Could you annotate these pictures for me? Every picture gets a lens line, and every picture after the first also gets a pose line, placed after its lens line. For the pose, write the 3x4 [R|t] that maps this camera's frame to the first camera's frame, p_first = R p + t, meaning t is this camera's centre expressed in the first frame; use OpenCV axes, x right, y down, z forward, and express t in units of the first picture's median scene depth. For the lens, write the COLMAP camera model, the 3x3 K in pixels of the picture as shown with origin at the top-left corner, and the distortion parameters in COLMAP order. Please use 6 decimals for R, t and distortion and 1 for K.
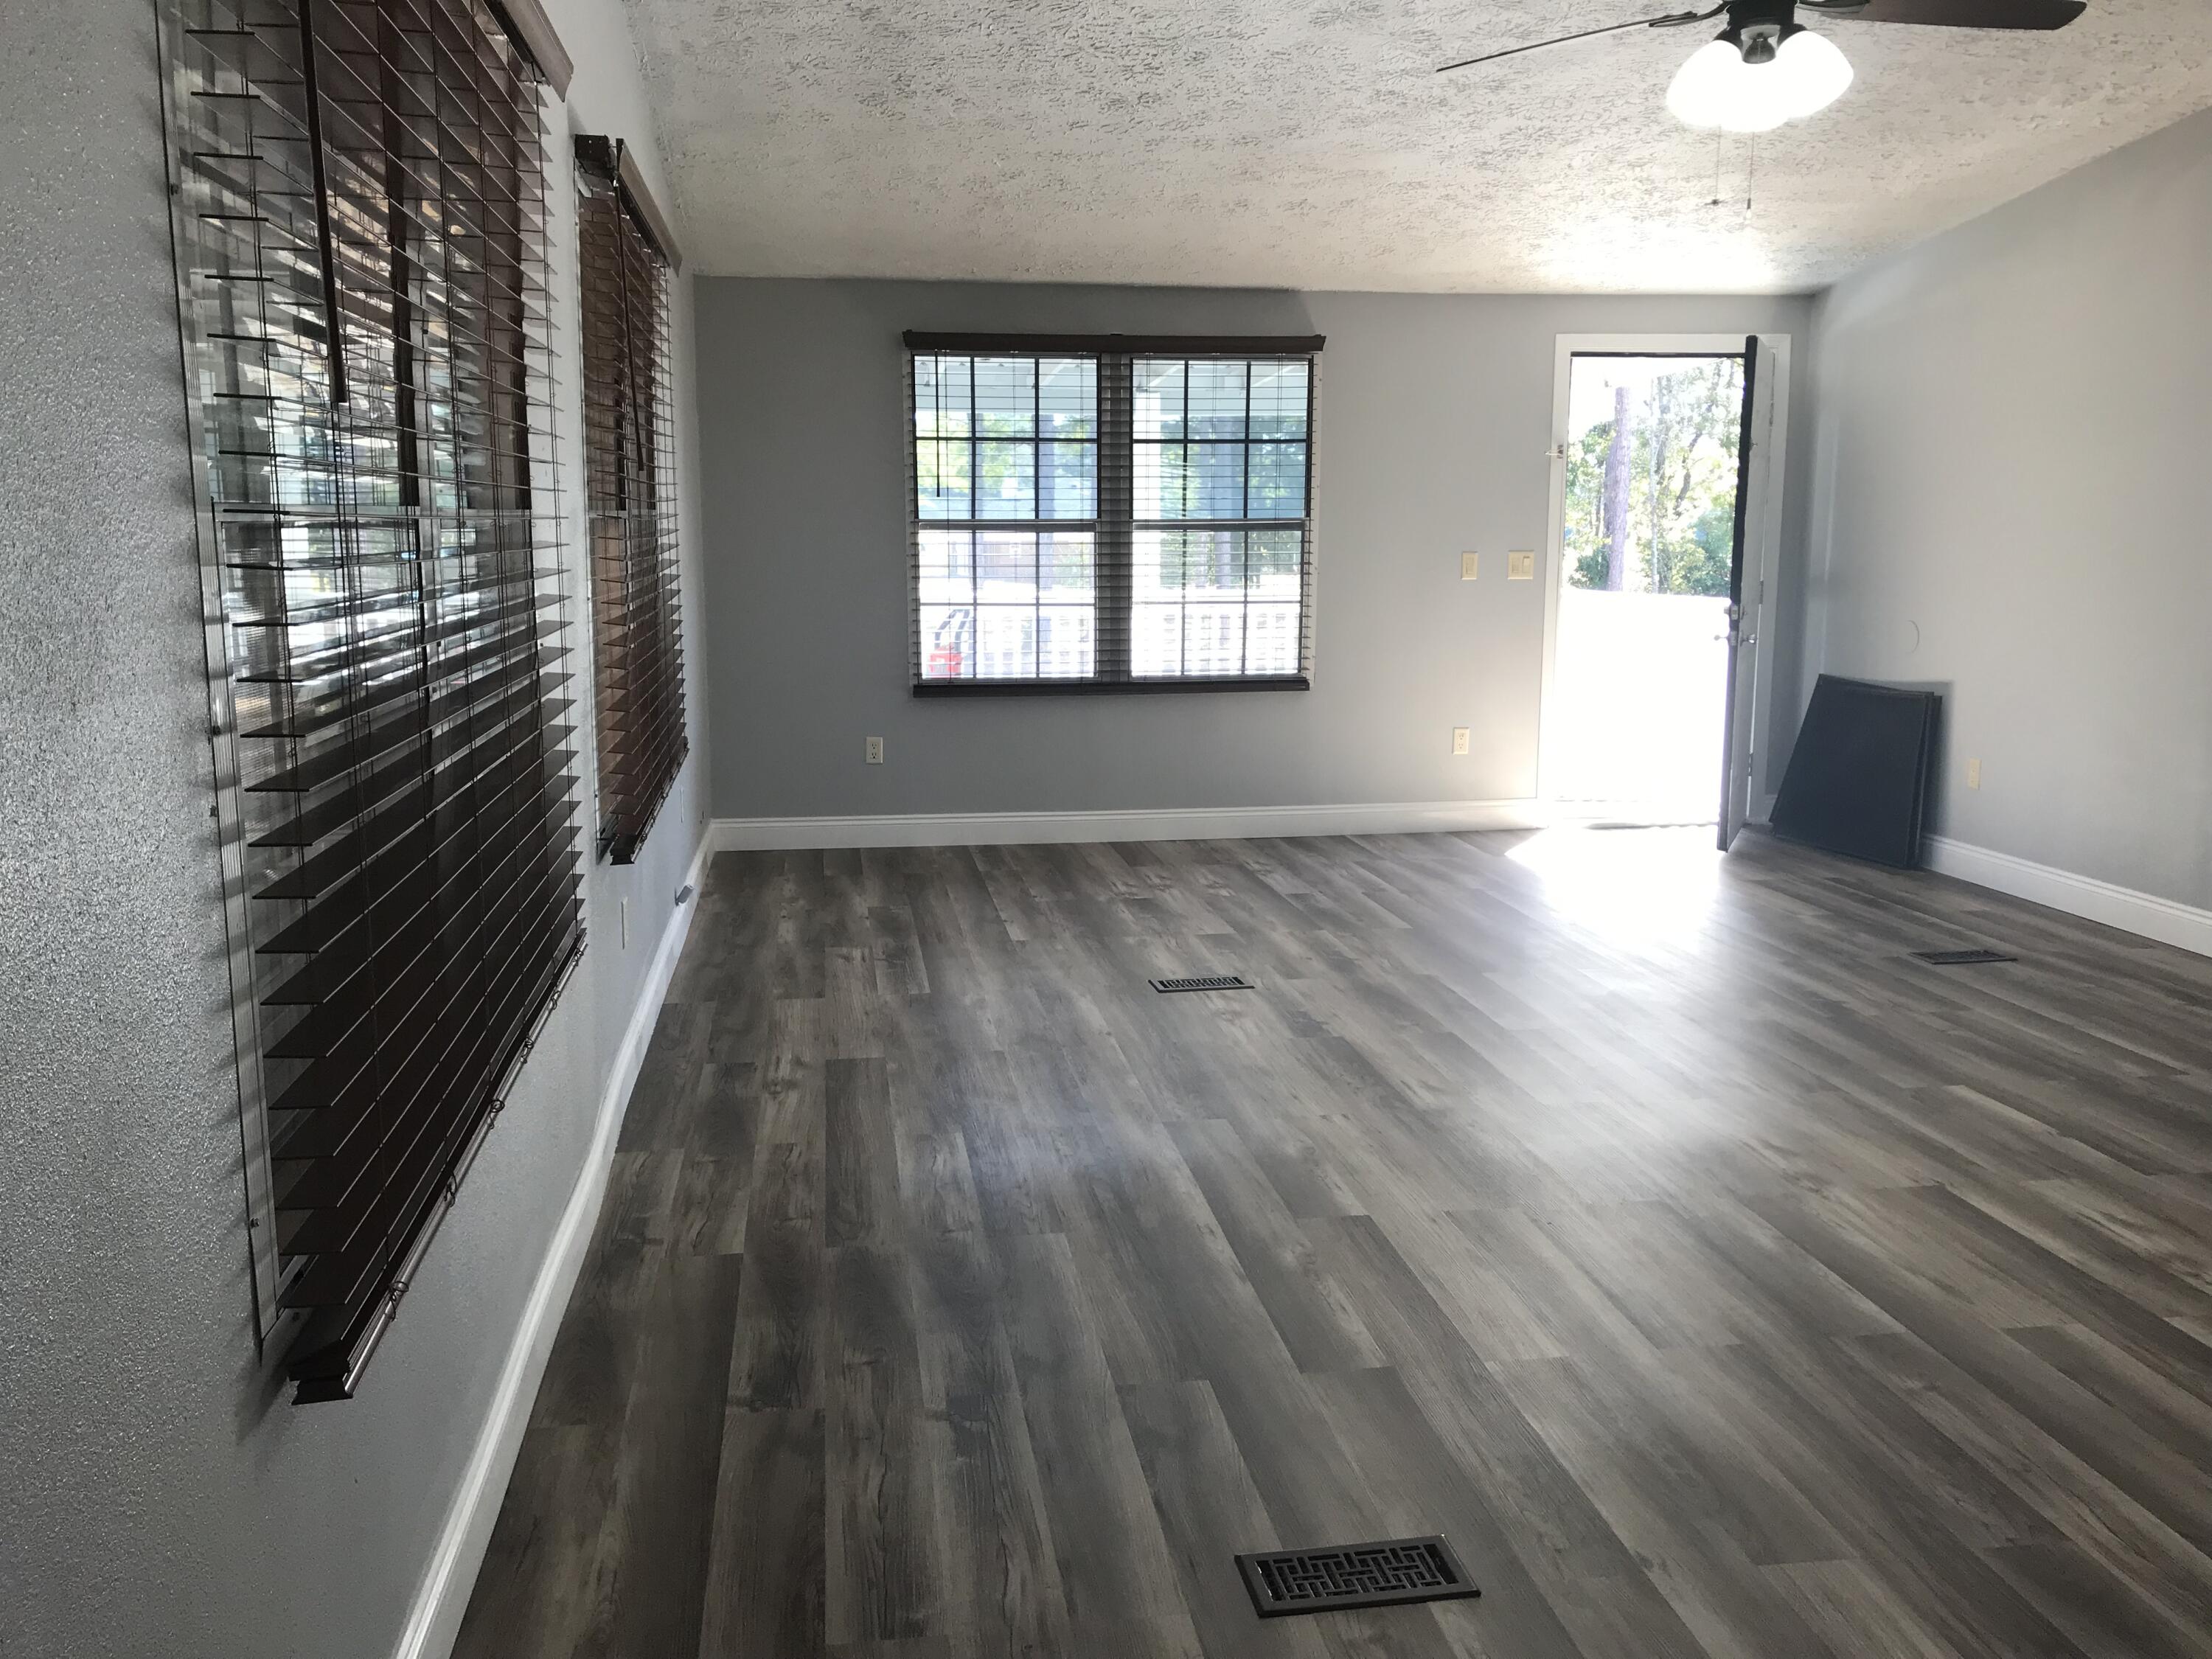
lens RADIAL K [[1814.2, 0, 1096.3], [0, 1814.2, 811.7], [0, 0, 1]] dist [0.007440, -0.005316]
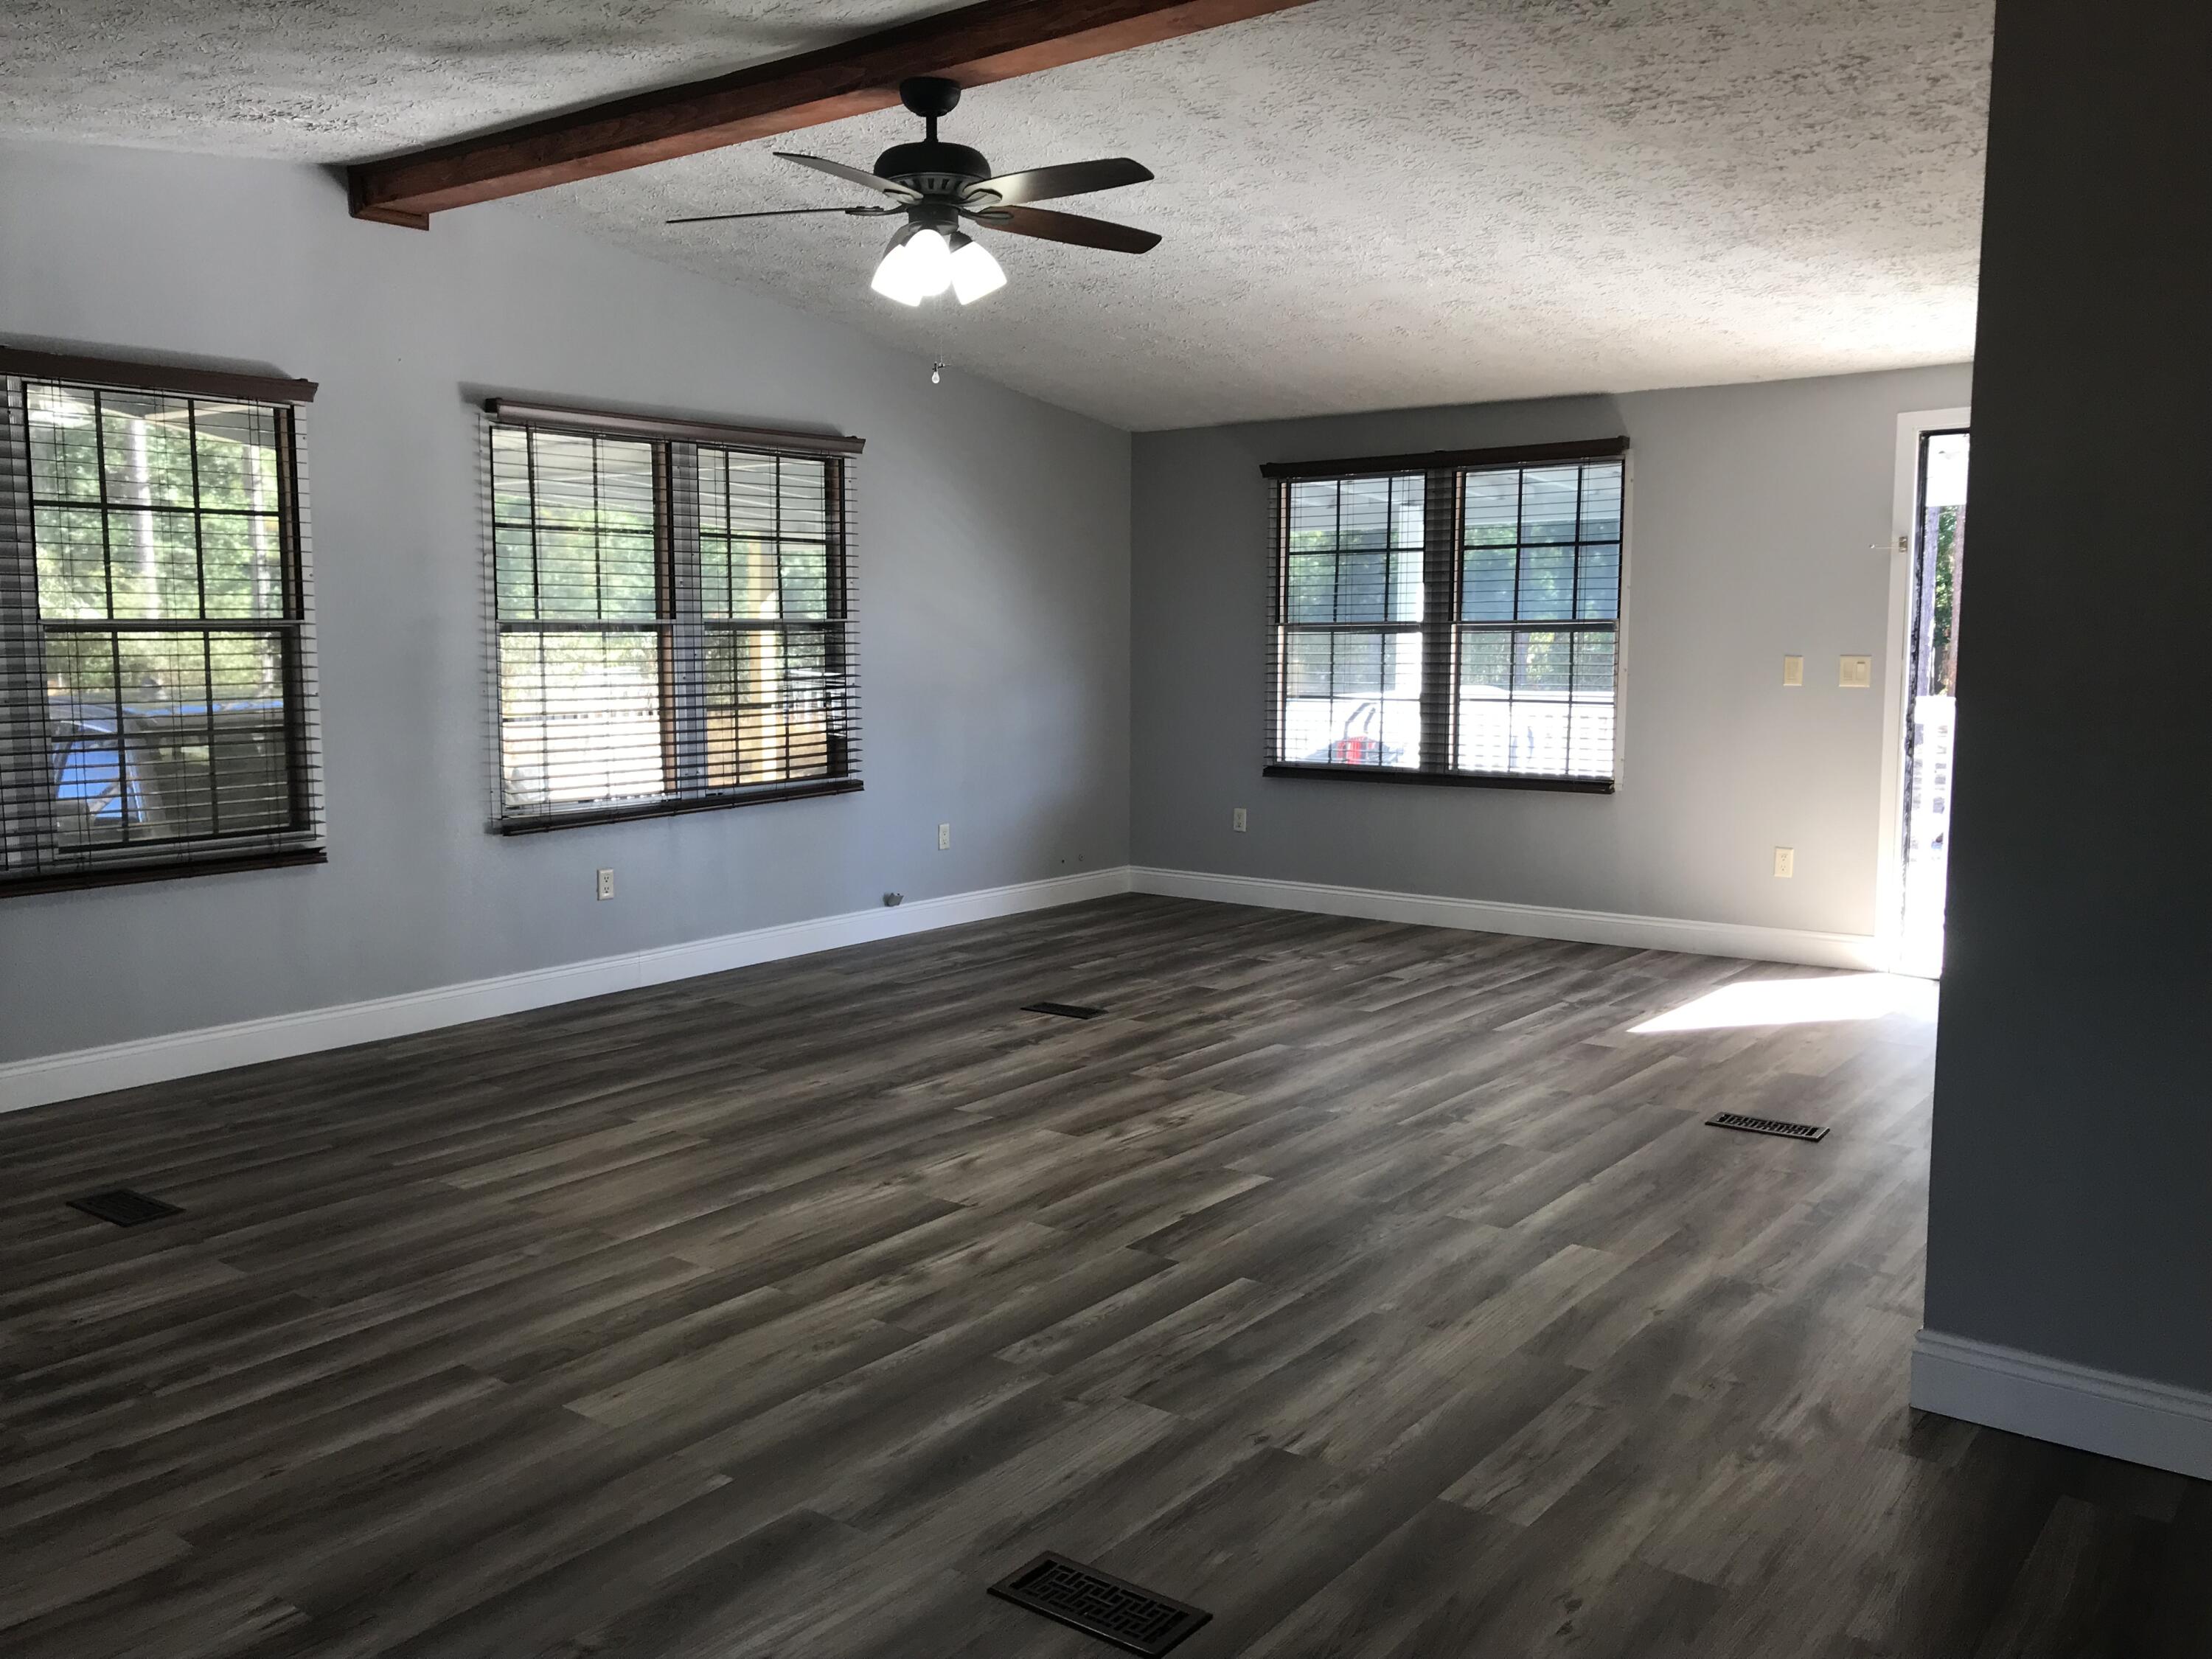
lens RADIAL K [[1814.2, 0, 1103.3], [0, 1814.2, 834.8], [0, 0, 1]] dist [0.007440, -0.005316]
pose [[0.698927, 0.080570, -0.710640, 1.102161], [-0.111331, 0.993778, 0.003175, -0.031465], [0.706474, 0.076897, 0.703549, 0.207718]]
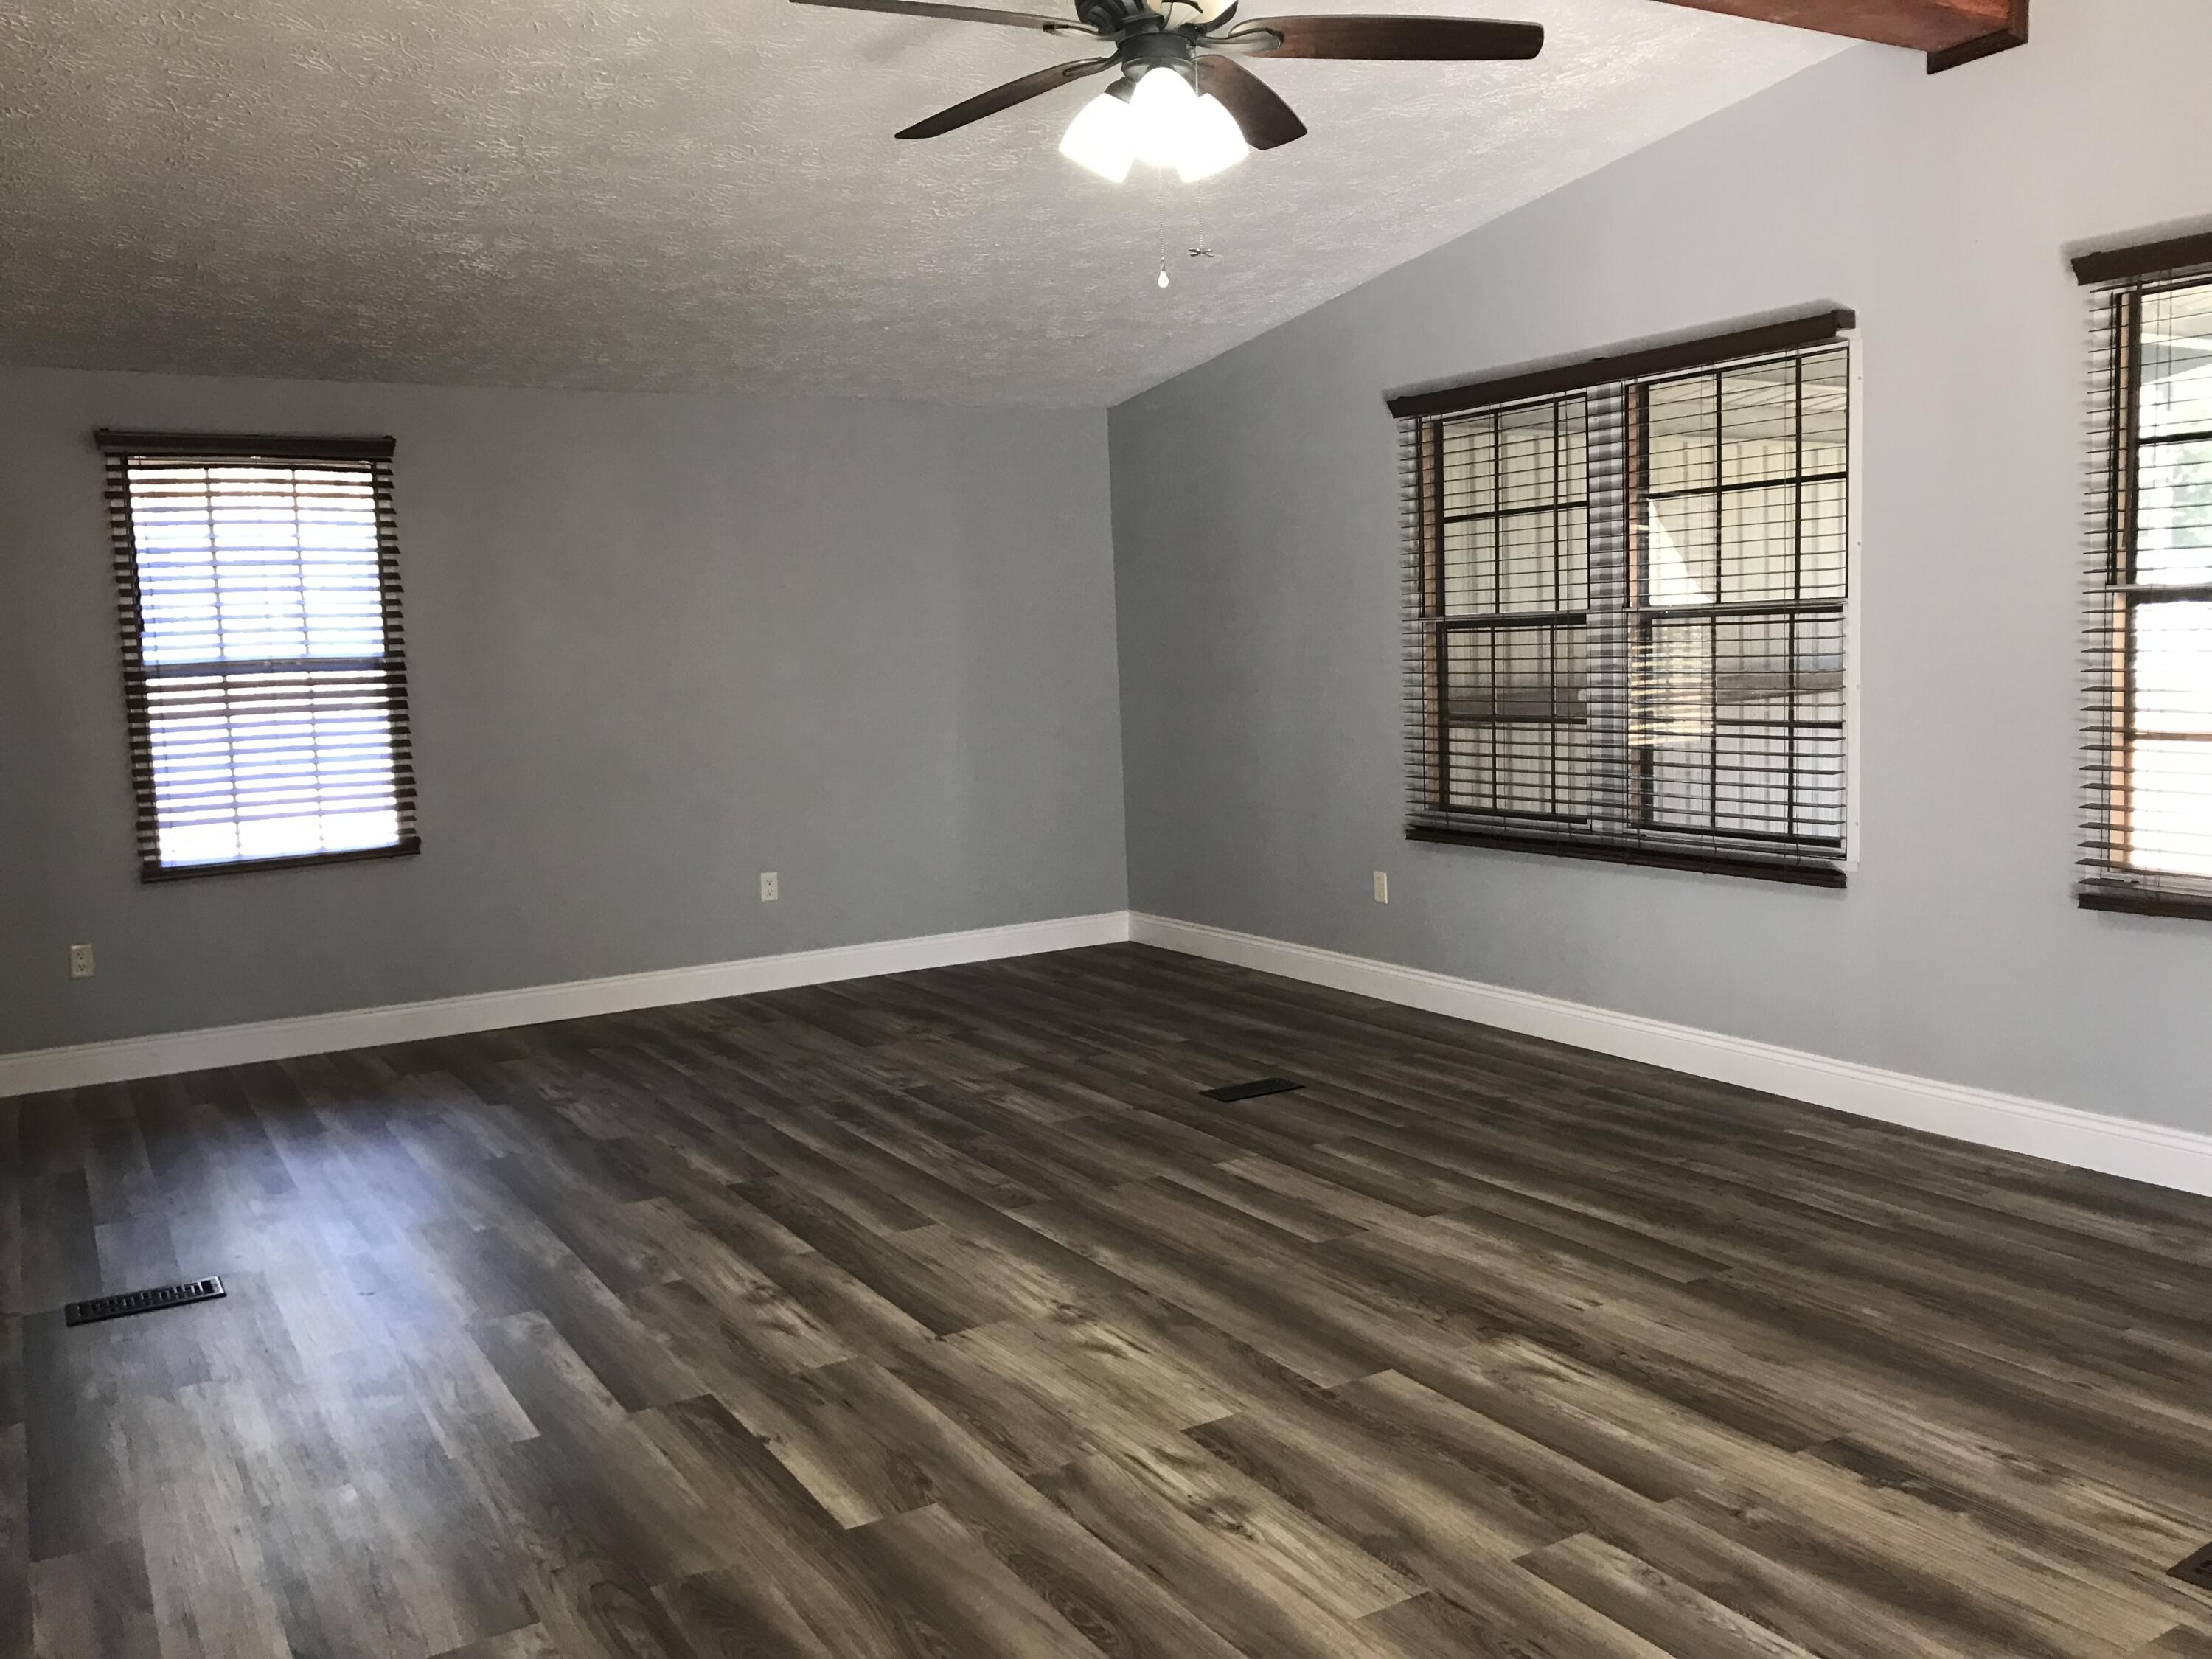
lens RADIAL K [[1814.2, 0, 1110.9], [0, 1814.2, 832.3], [0, 0, 1]] dist [0.007440, -0.005316]
pose [[-0.920938, 0.073683, -0.382679, 0.610075], [-0.028109, 0.966846, 0.253808, -0.243125], [0.388693, 0.244498, -0.888335, 1.521886]]
